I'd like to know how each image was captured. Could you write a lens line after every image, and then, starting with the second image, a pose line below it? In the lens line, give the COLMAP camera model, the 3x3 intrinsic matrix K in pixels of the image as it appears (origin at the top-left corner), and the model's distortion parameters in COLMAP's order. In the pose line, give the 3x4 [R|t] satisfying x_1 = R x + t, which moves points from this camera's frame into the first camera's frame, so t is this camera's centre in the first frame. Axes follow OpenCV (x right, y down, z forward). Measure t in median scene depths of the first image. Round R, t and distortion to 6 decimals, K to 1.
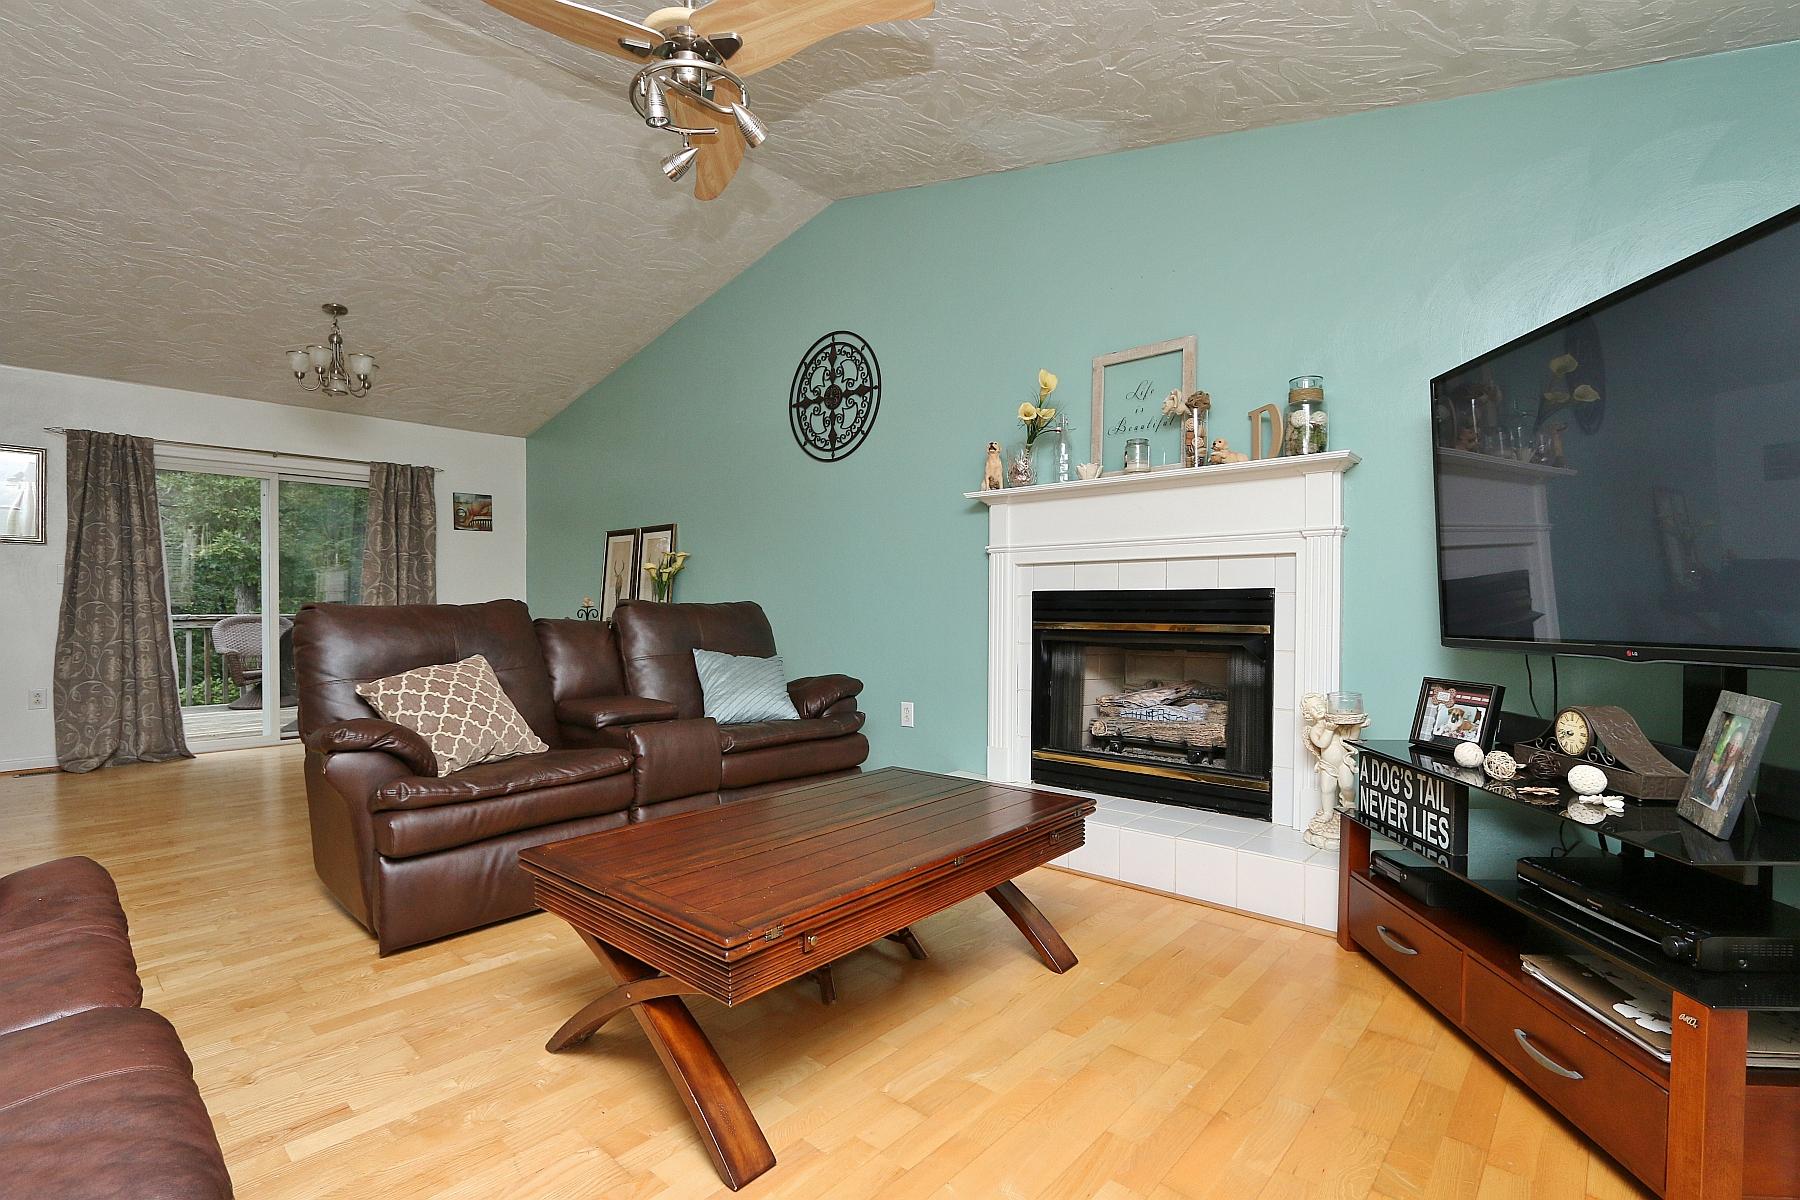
lens RADIAL K [[826.2, 0, 898.1], [0, 826.2, 608.0], [0, 0, 1]] dist [-0.019193, 0.003585]
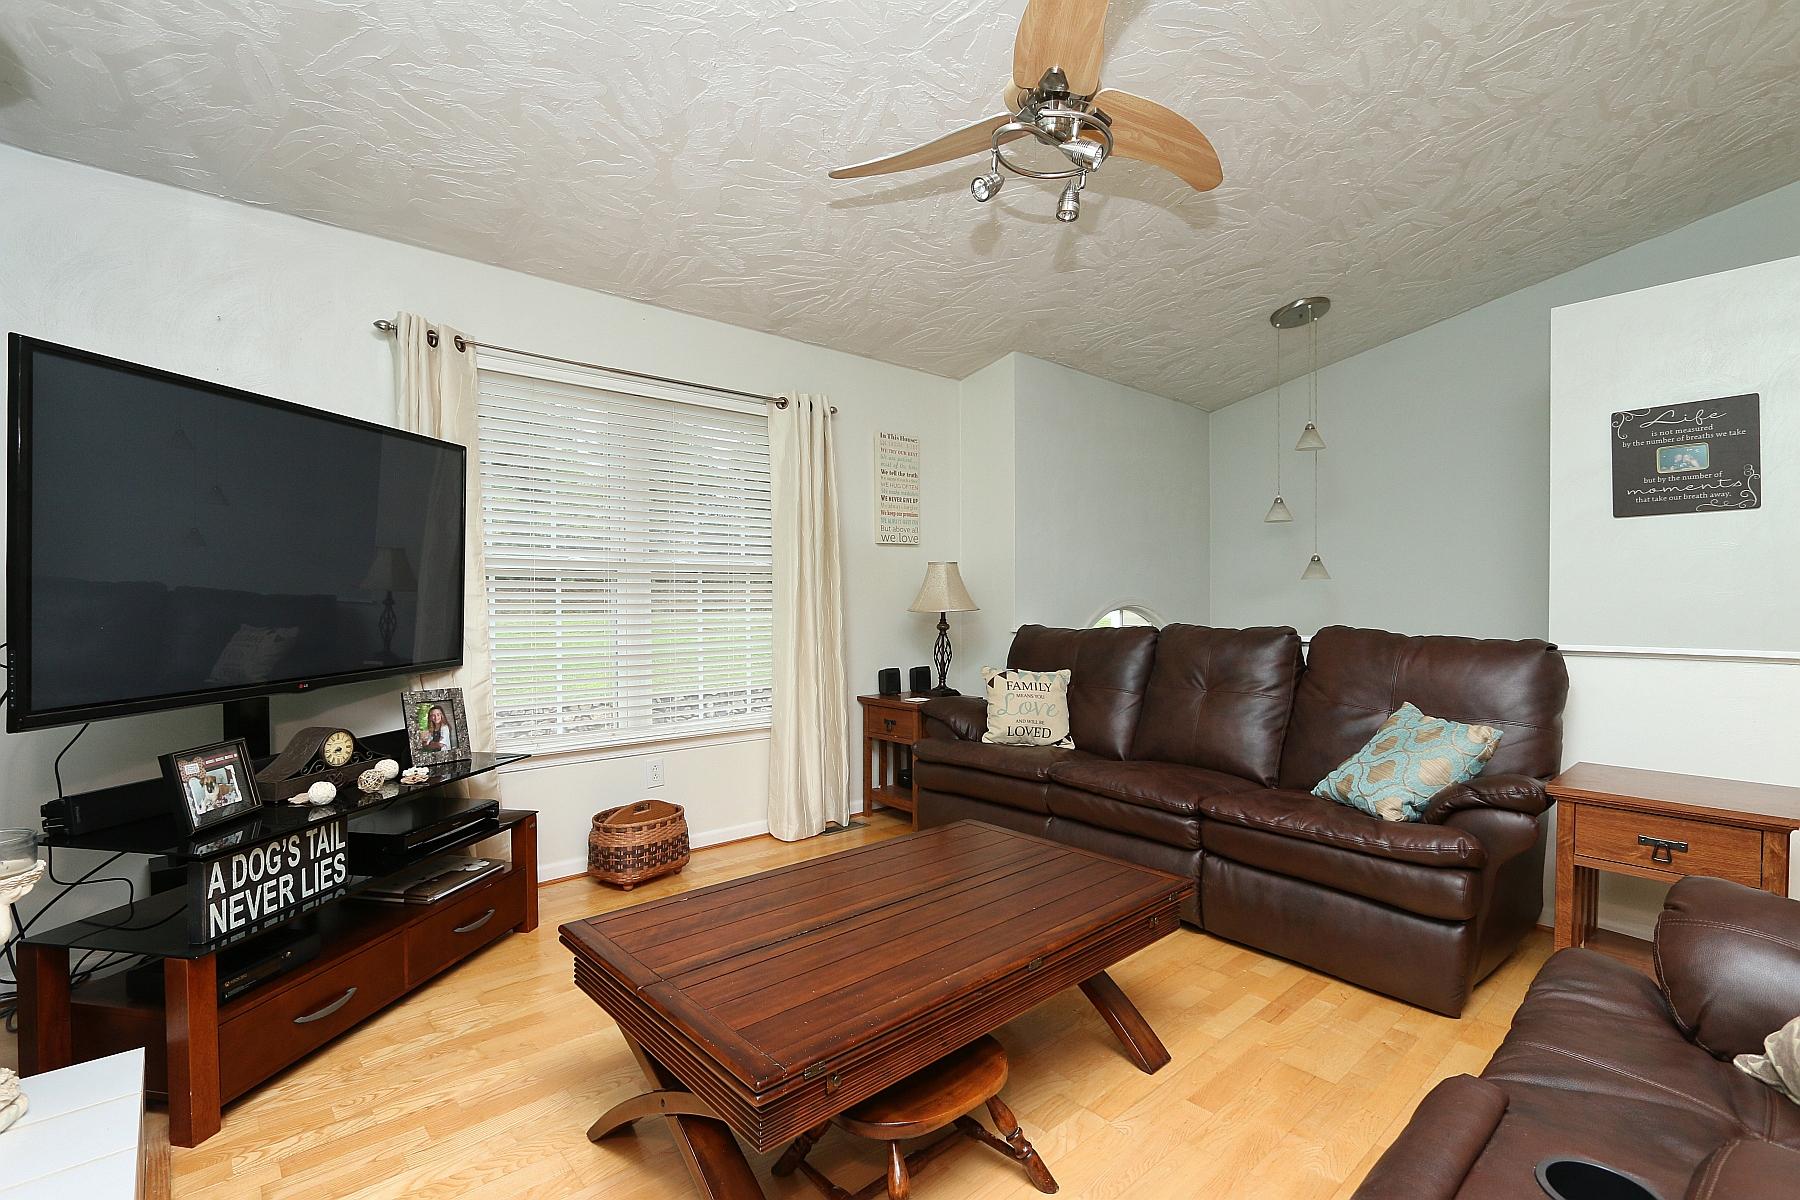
lens RADIAL K [[826.2, 0, 902.4], [0, 826.2, 606.4], [0, 0, 1]] dist [-0.019193, 0.003585]
pose [[-0.994577, 0.000368, 0.103998, -0.074208], [0.001981, 0.999879, 0.015408, -0.034628], [-0.103980, 0.015530, -0.994458, 0.843554]]
